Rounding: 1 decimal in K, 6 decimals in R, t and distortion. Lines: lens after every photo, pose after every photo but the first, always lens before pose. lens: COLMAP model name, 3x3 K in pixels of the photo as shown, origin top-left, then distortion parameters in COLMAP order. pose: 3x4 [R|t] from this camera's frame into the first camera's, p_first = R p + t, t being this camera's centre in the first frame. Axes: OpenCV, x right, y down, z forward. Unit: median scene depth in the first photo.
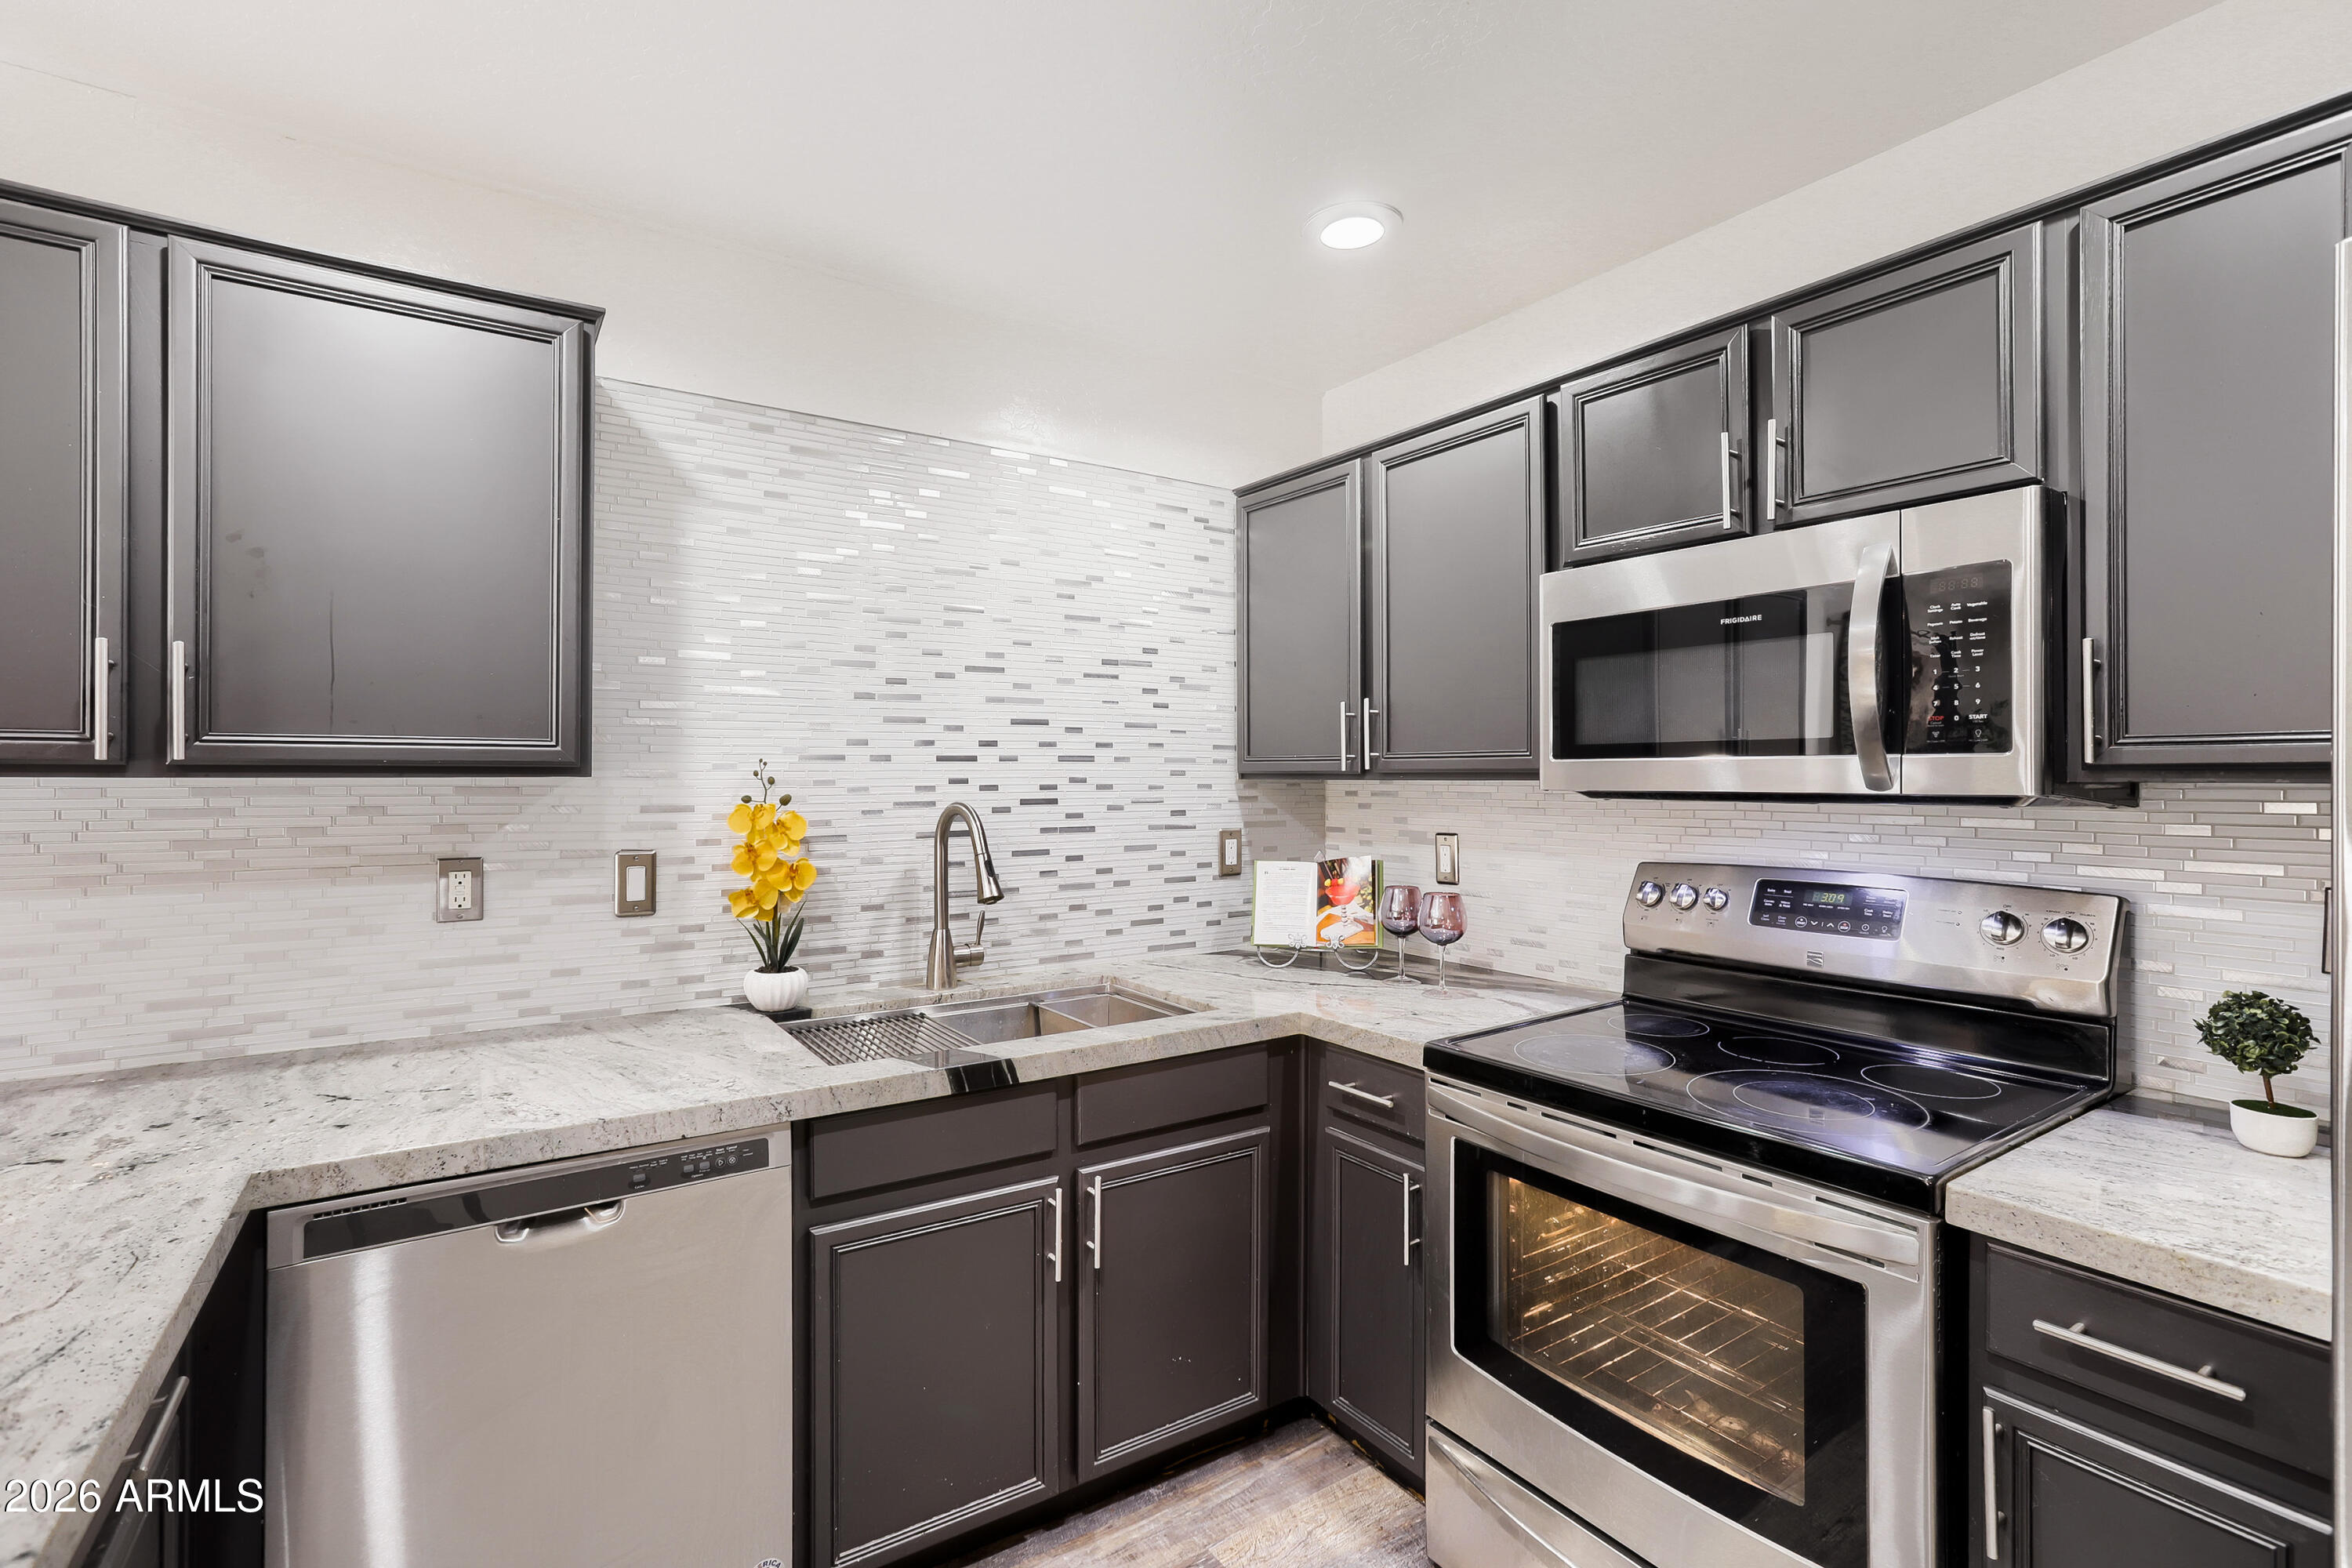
lens RADIAL K [[1057.8, 0, 1161.7], [0, 1057.8, 777.2], [0, 0, 1]] dist [-0.020559, 0.003475]
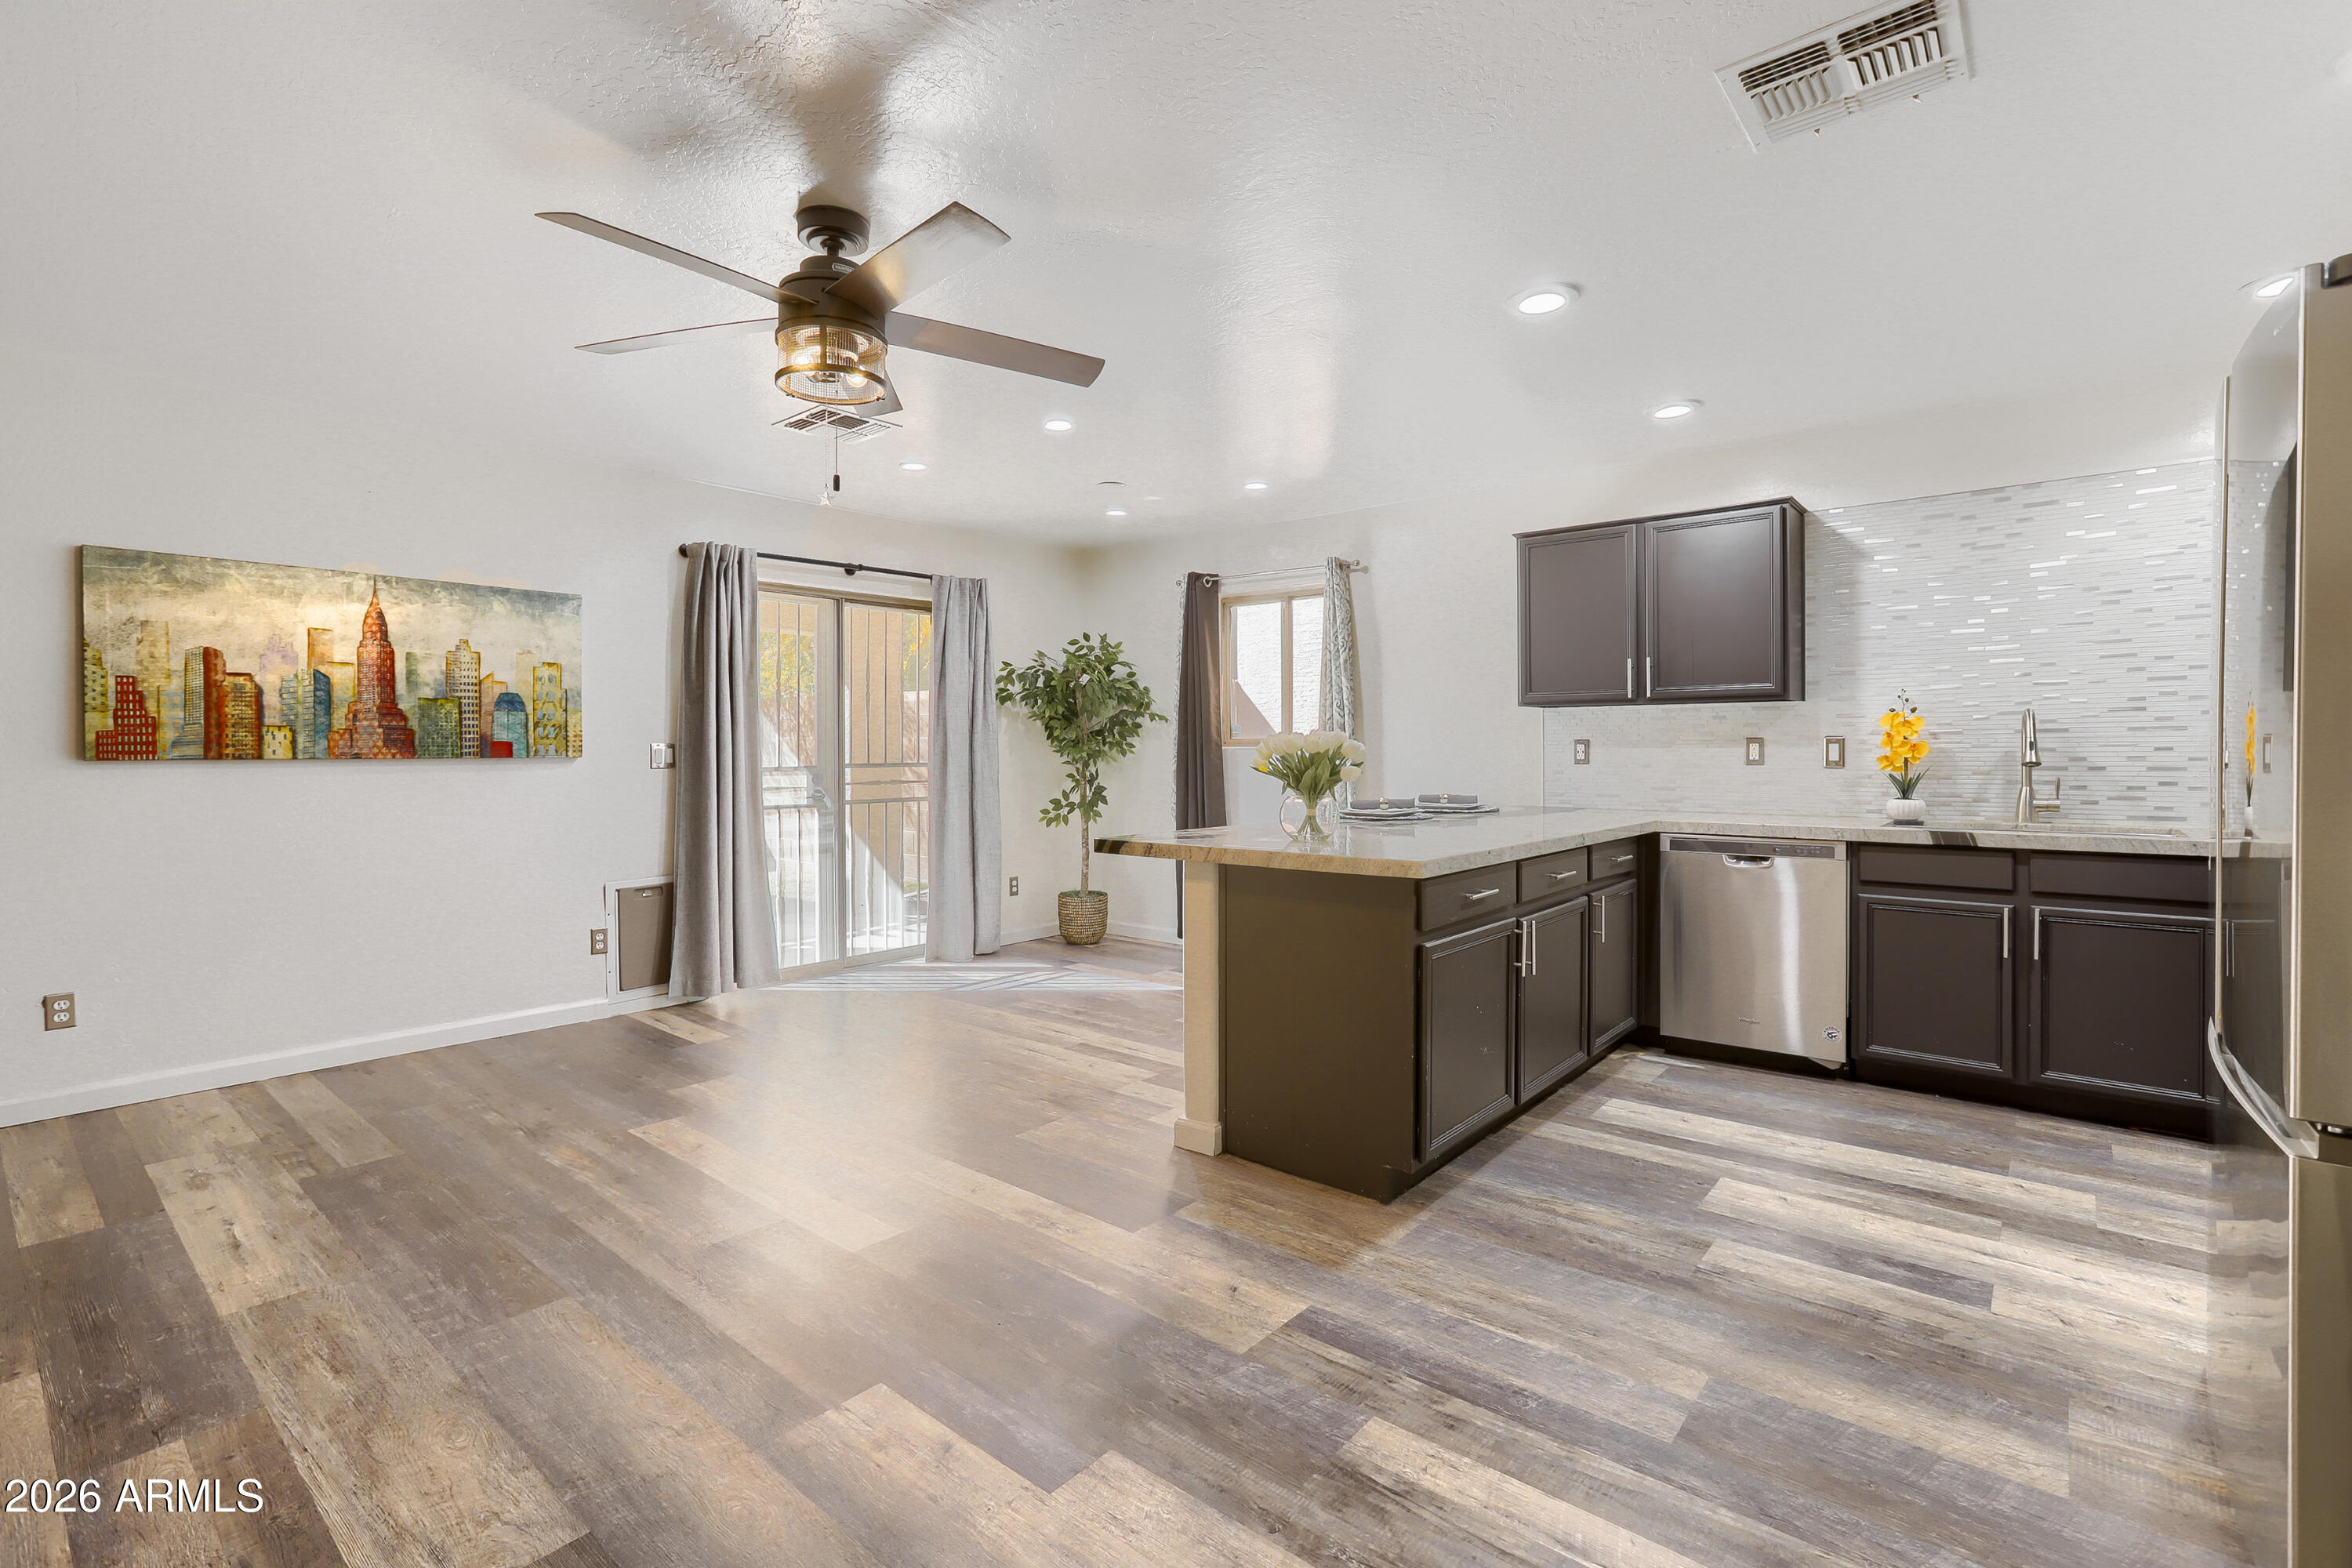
lens RADIAL K [[1057.8, 0, 1159.0], [0, 1057.8, 767.8], [0, 0, 1]] dist [-0.020559, 0.003475]
pose [[0.270415, 0.013836, -0.962644, 1.159409], [0.006801, 0.999844, 0.016281, 0.092207], [0.962720, -0.010949, 0.270279, -0.858530]]
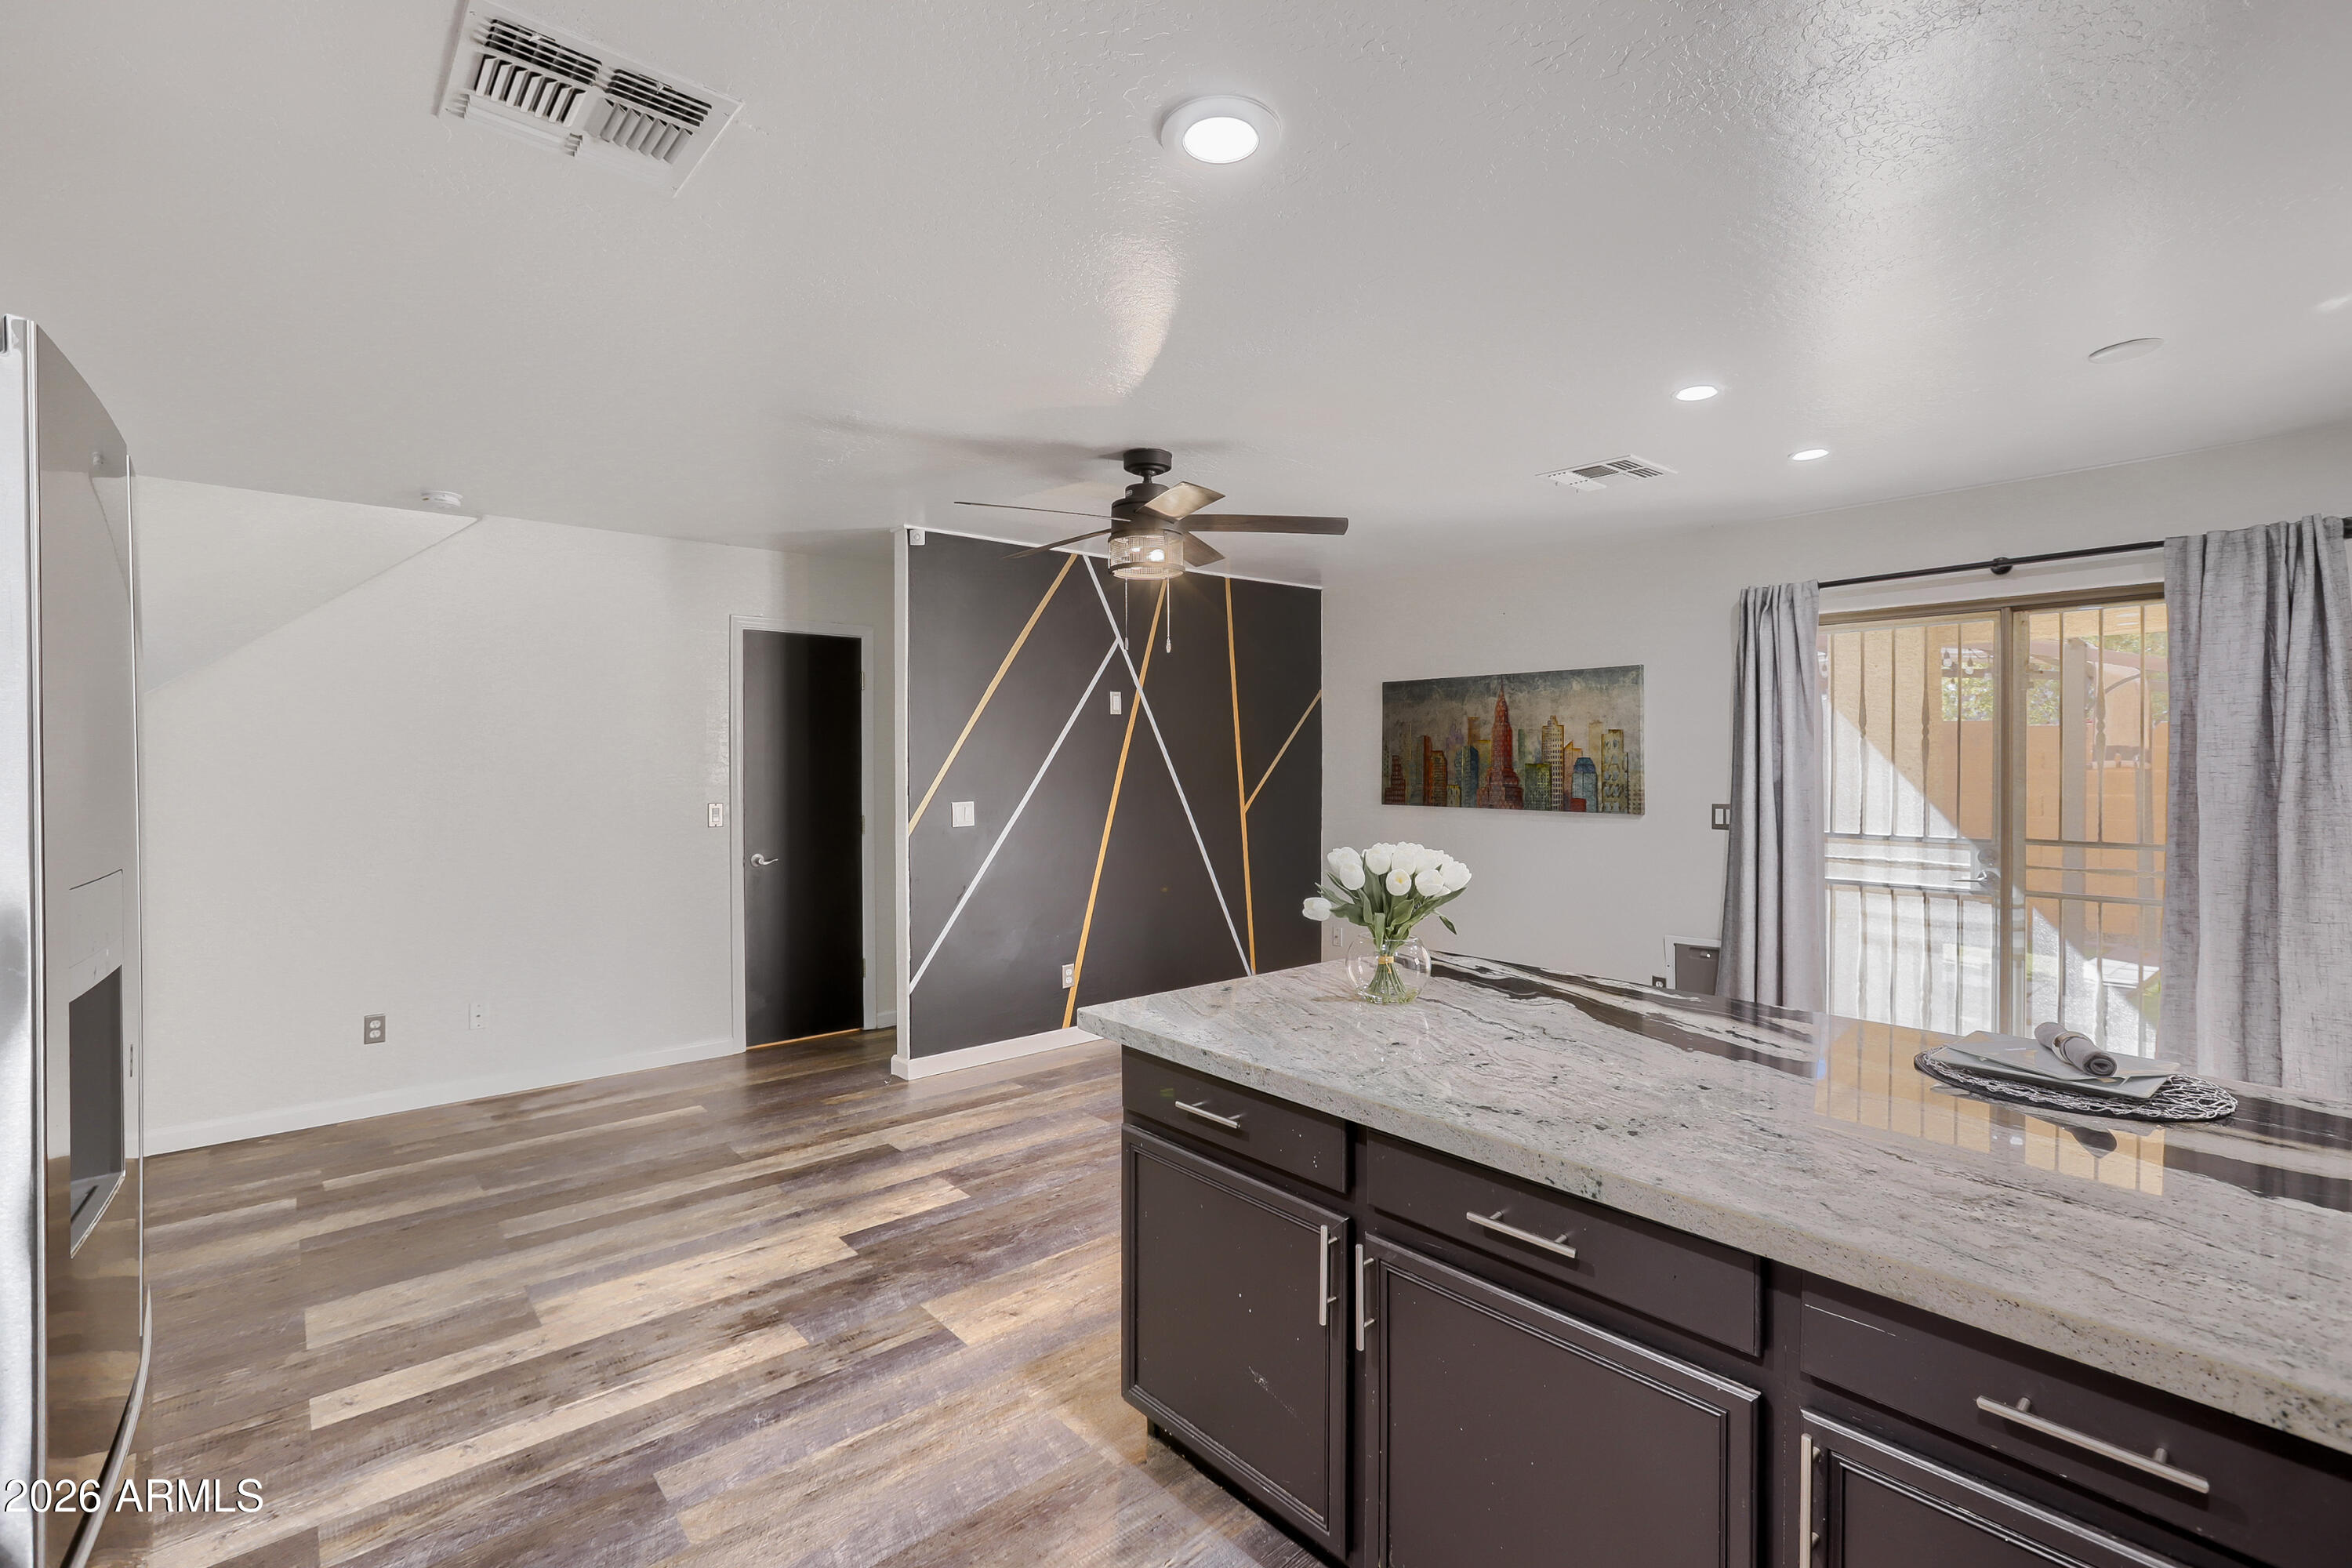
lens RADIAL K [[1057.8, 0, 1152.9], [0, 1057.8, 766.7], [0, 0, 1]] dist [-0.020559, 0.003475]
pose [[-0.993309, -0.001128, -0.115484, 0.047528], [-0.001342, 0.999998, 0.001774, -0.018008], [0.115482, 0.001918, -0.993308, 0.893515]]
